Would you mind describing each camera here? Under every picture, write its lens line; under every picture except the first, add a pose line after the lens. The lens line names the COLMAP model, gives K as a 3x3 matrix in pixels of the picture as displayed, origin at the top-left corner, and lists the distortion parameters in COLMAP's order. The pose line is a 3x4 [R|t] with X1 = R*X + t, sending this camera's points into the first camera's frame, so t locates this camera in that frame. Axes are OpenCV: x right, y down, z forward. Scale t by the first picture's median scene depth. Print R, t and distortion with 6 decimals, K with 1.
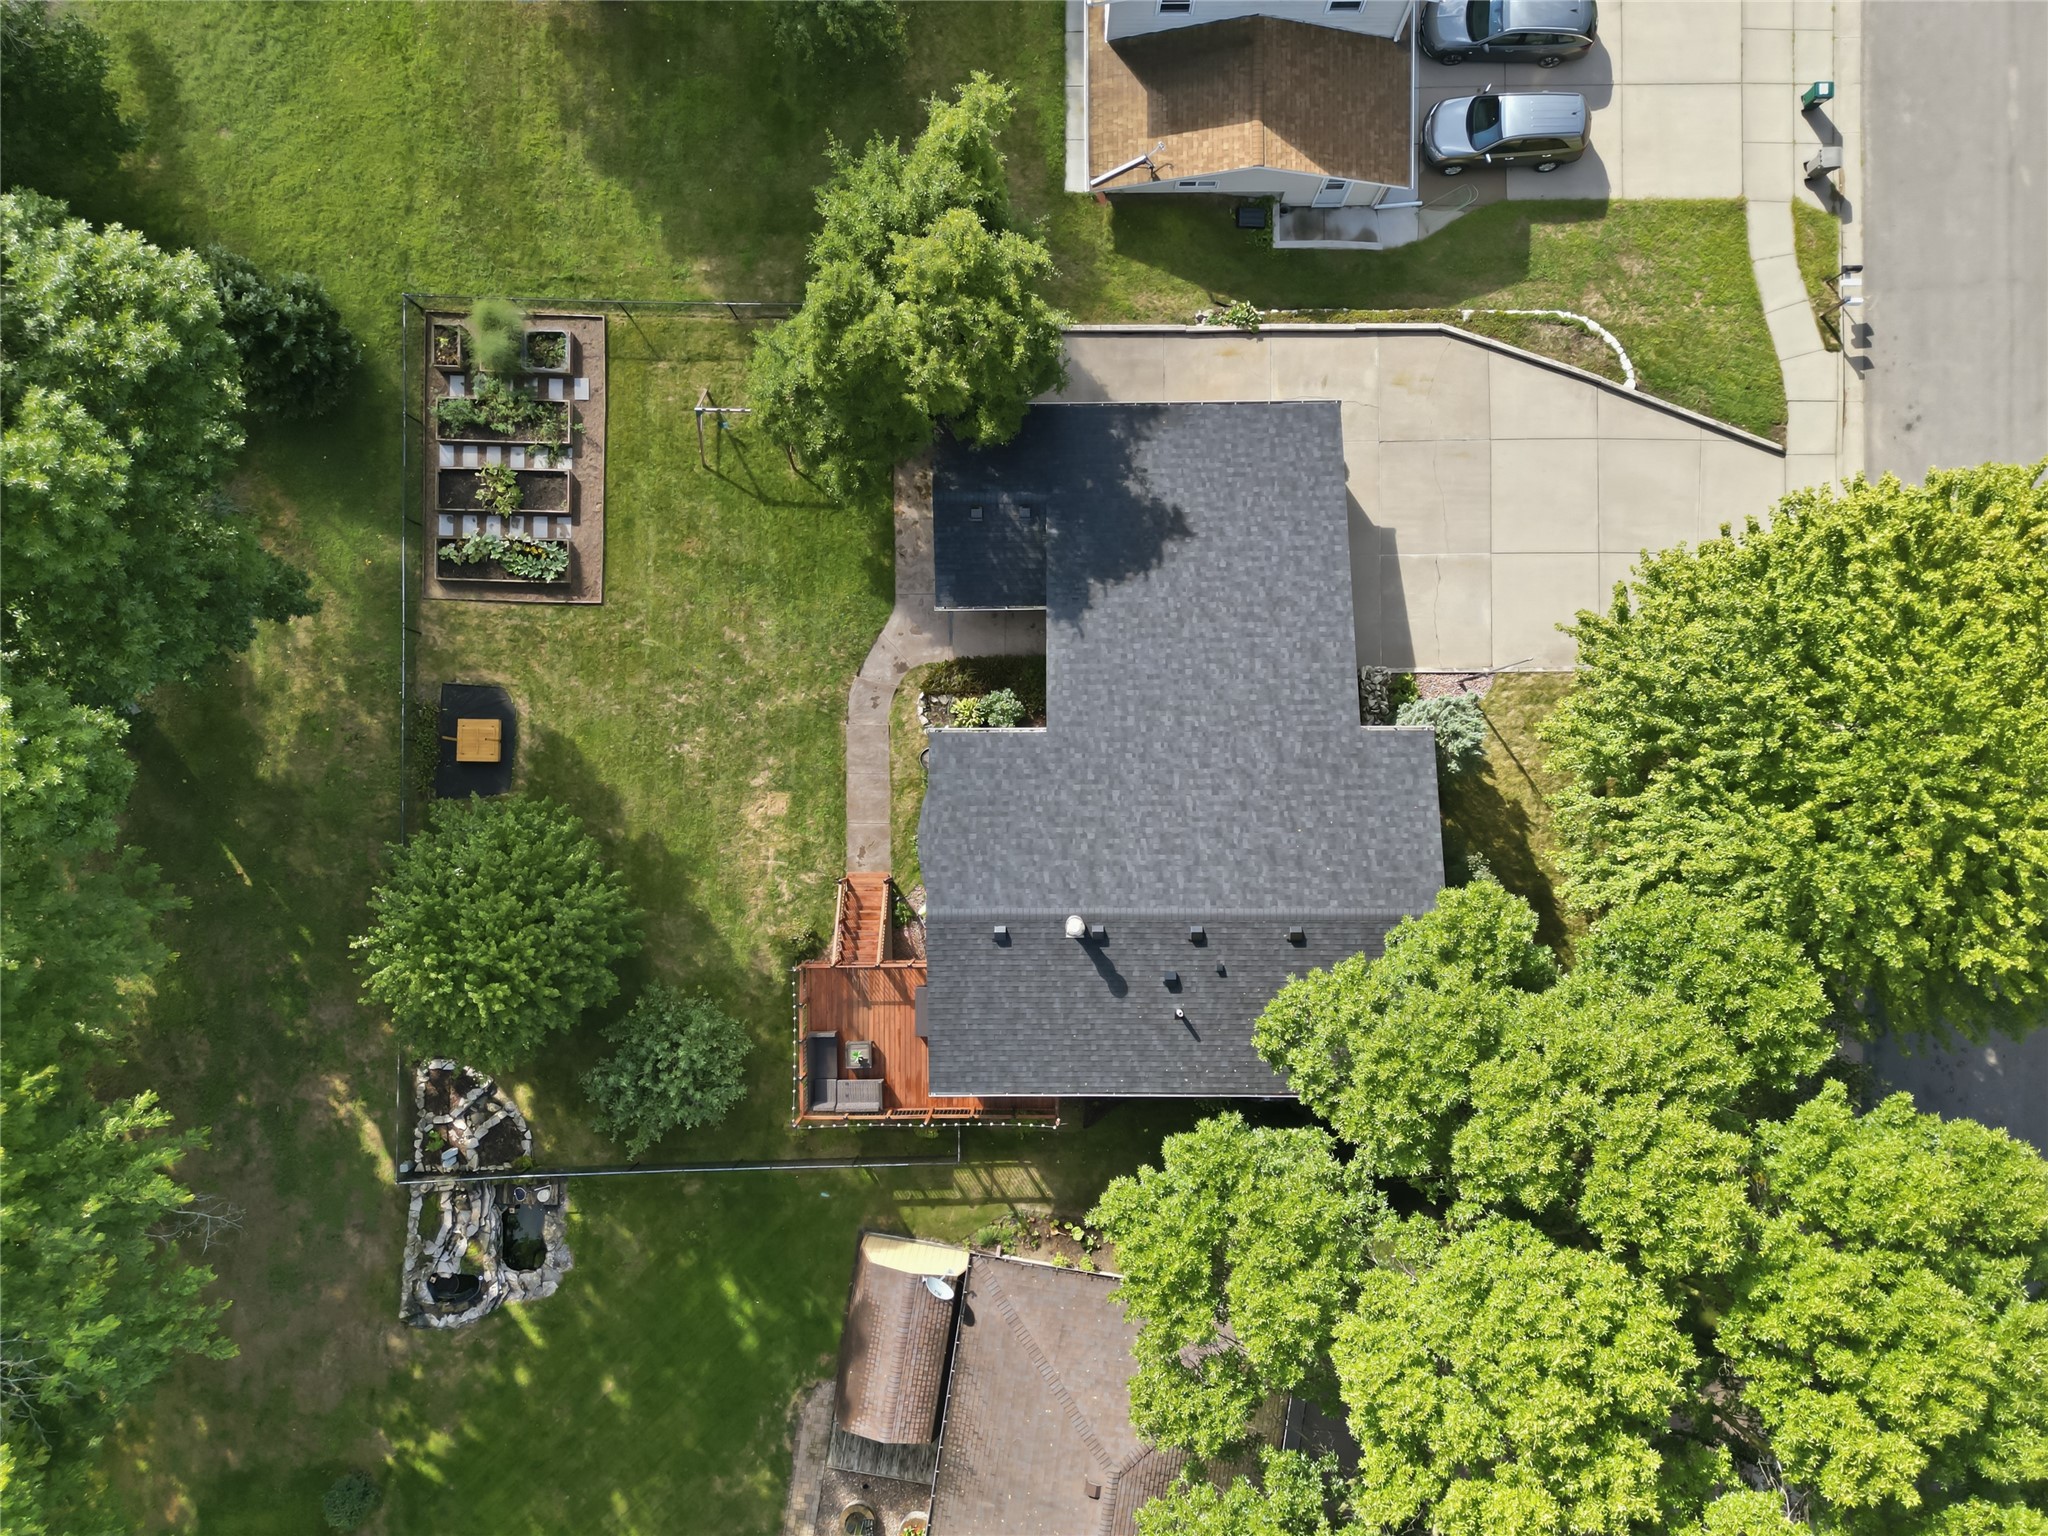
lens RADIAL K [[1415.4, 0, 1032.8], [0, 1415.4, 790.8], [0, 0, 1]] dist [0.062611, -0.059250]
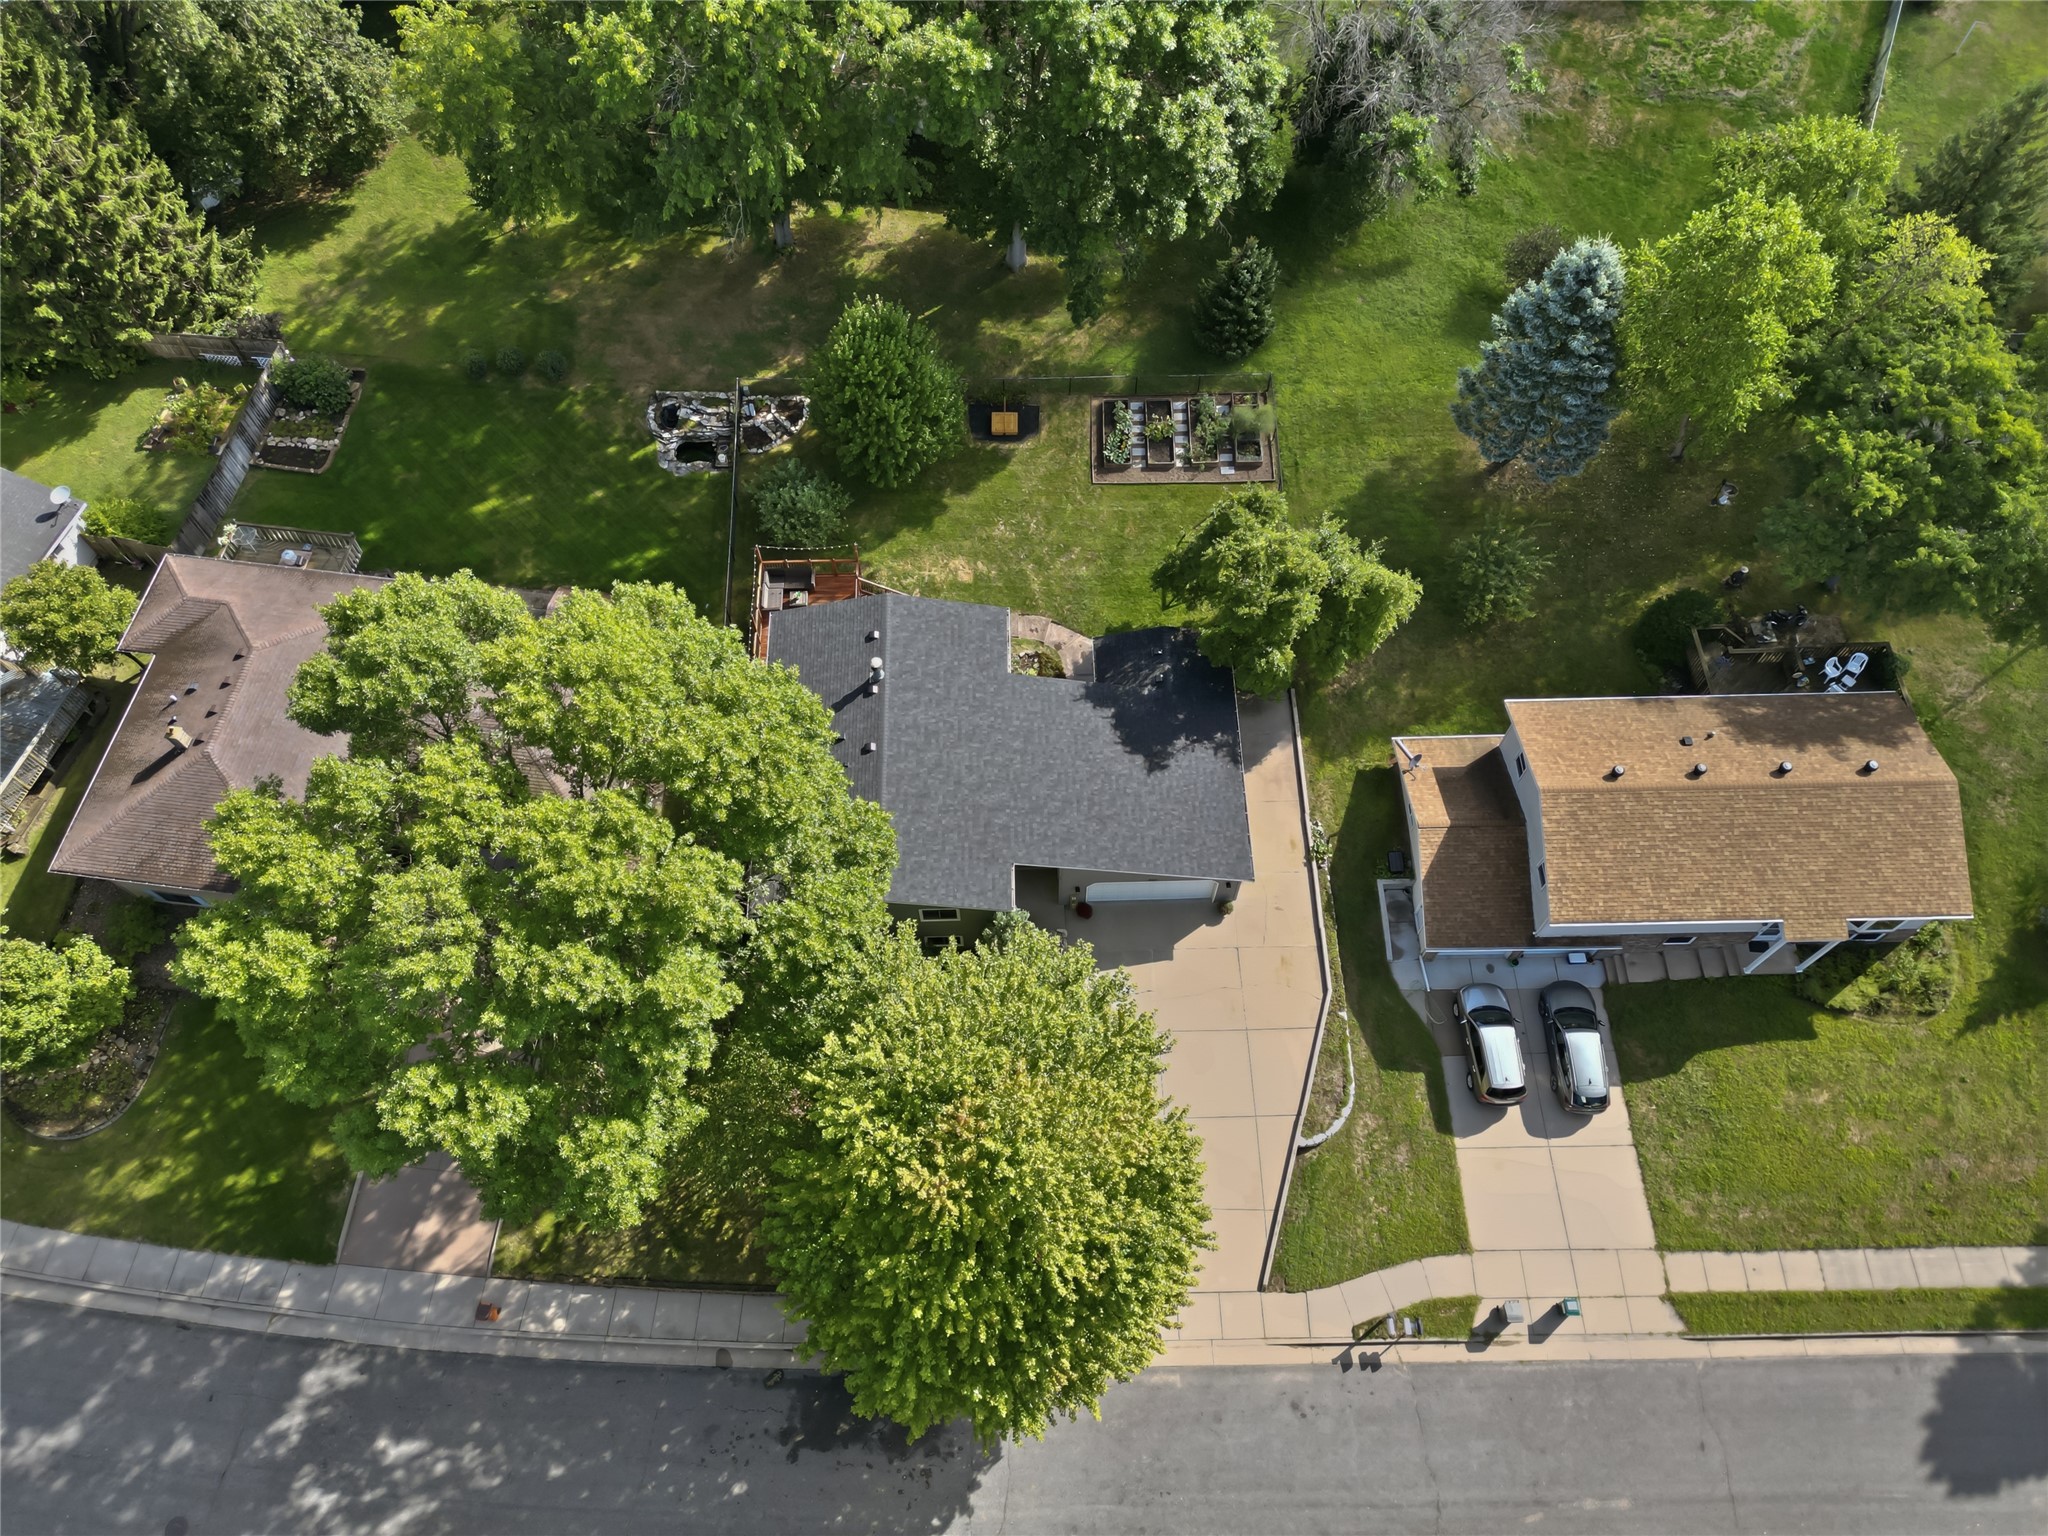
lens RADIAL K [[1415.4, 0, 1017.9], [0, 1415.4, 776.7], [0, 0, 1]] dist [0.062611, -0.059250]
pose [[0.014998, 0.890169, -0.455383, 0.710875], [-0.999690, 0.022404, 0.010871, -0.059347], [0.019879, 0.455078, 0.890229, -0.255893]]
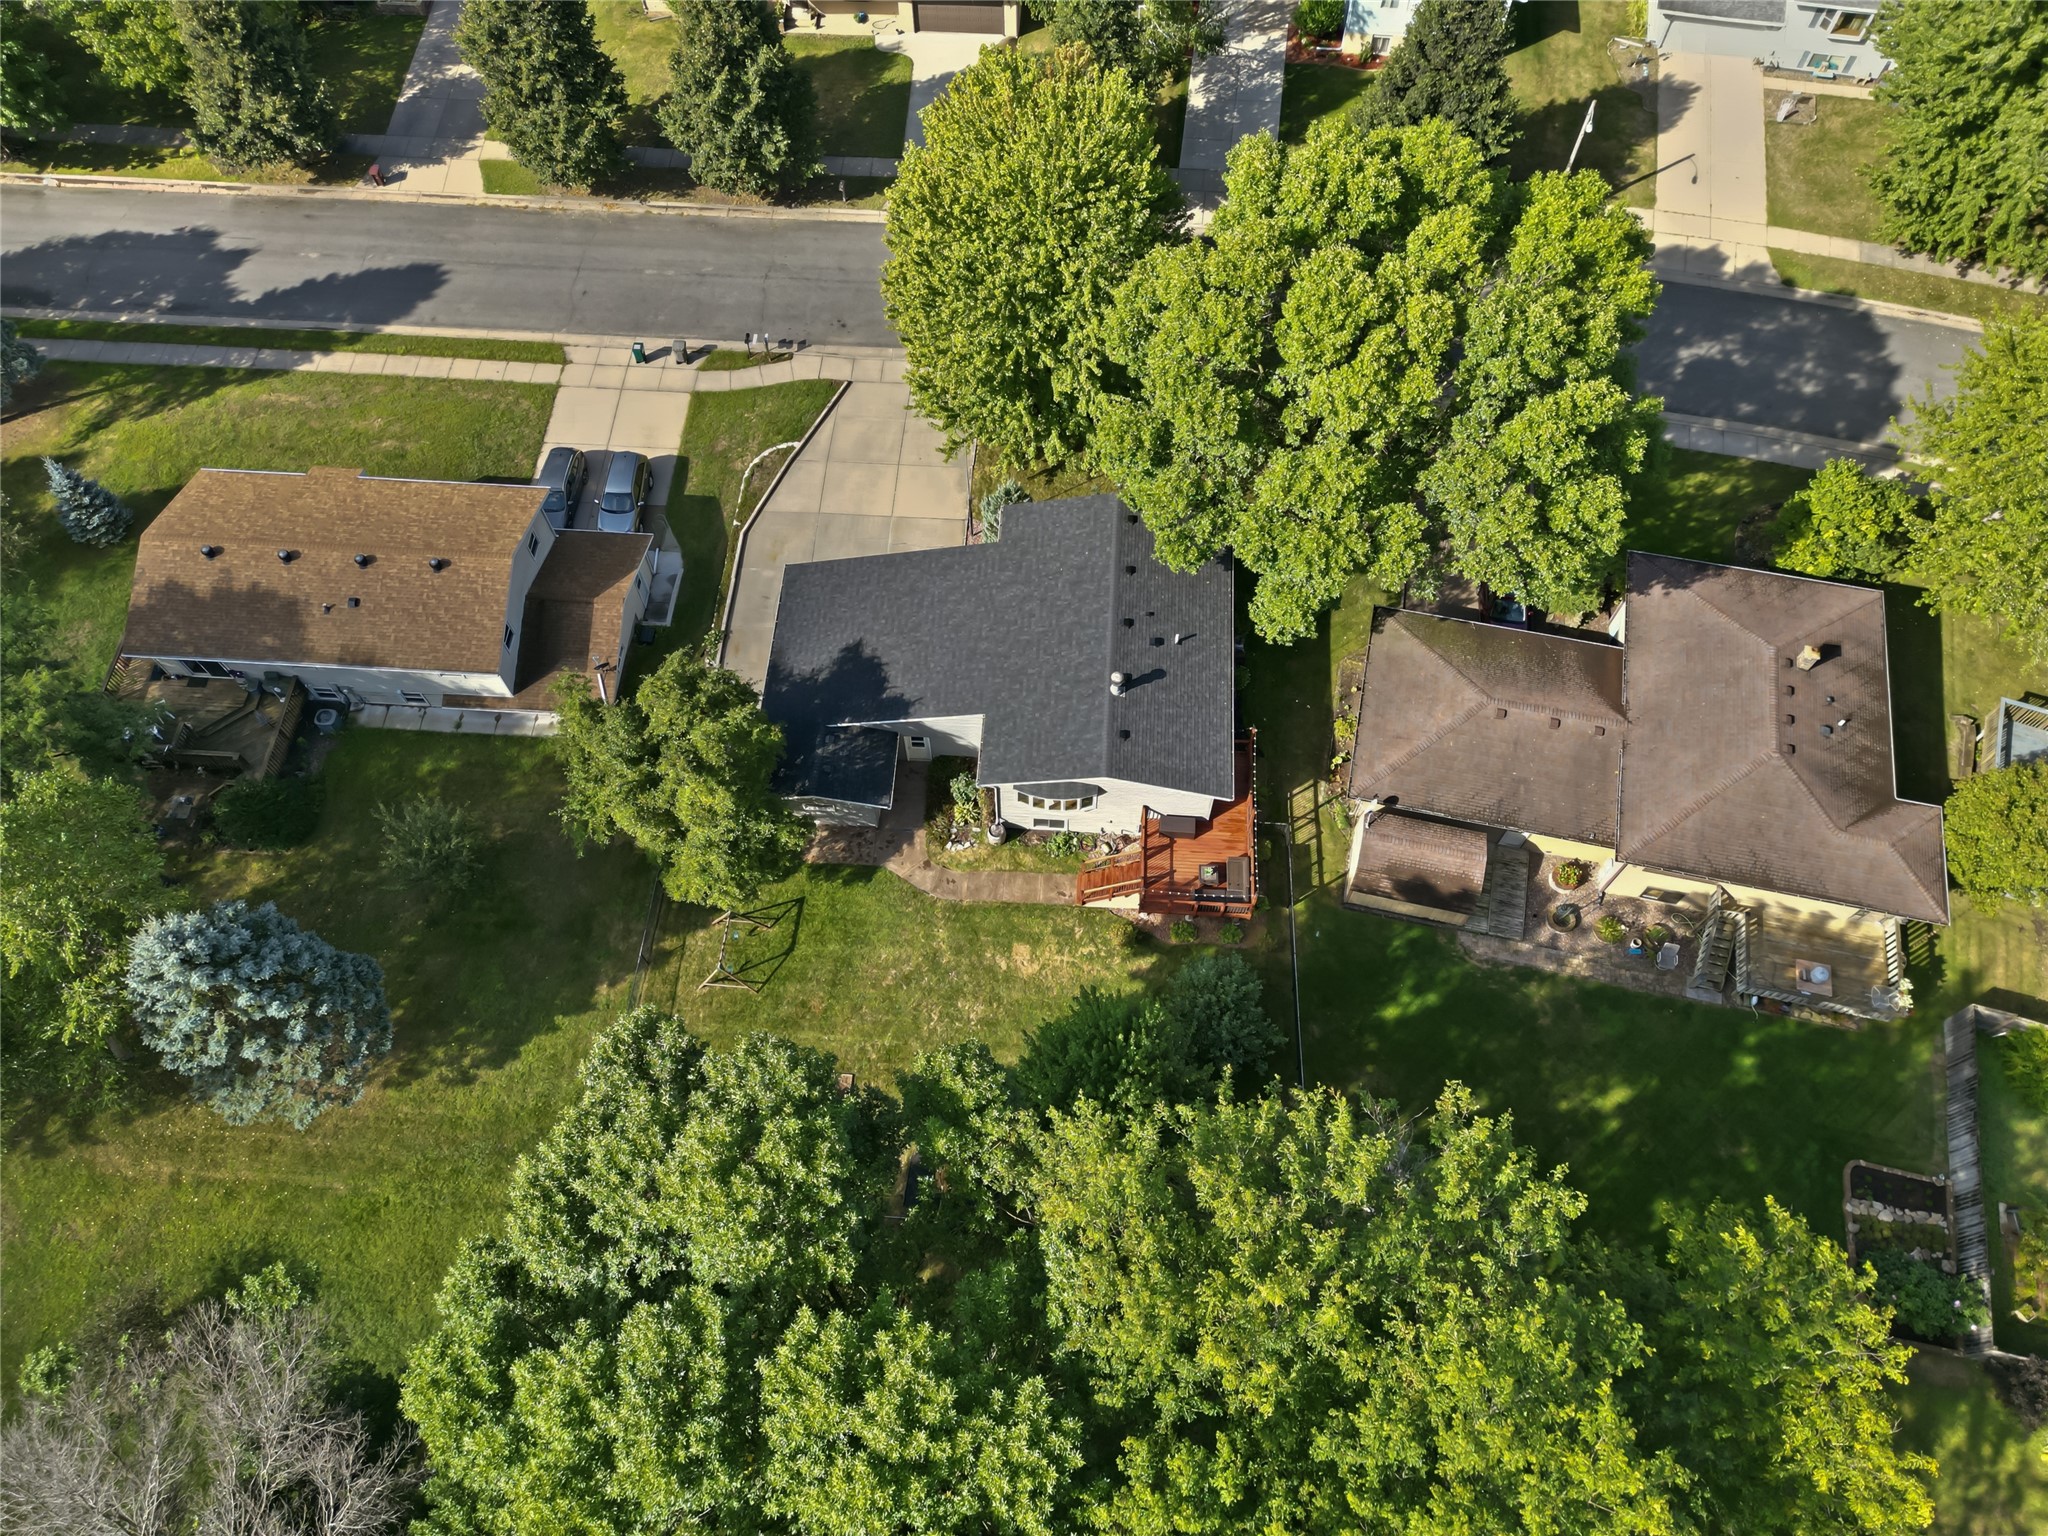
lens RADIAL K [[1415.4, 0, 1020.8], [0, 1415.4, 779.7], [0, 0, 1]] dist [0.062611, -0.059250]
pose [[0.067094, -0.879735, 0.470707, -0.663169], [0.997745, 0.059973, -0.030131, 0.039018], [-0.001722, 0.471667, 0.881775, -0.234978]]
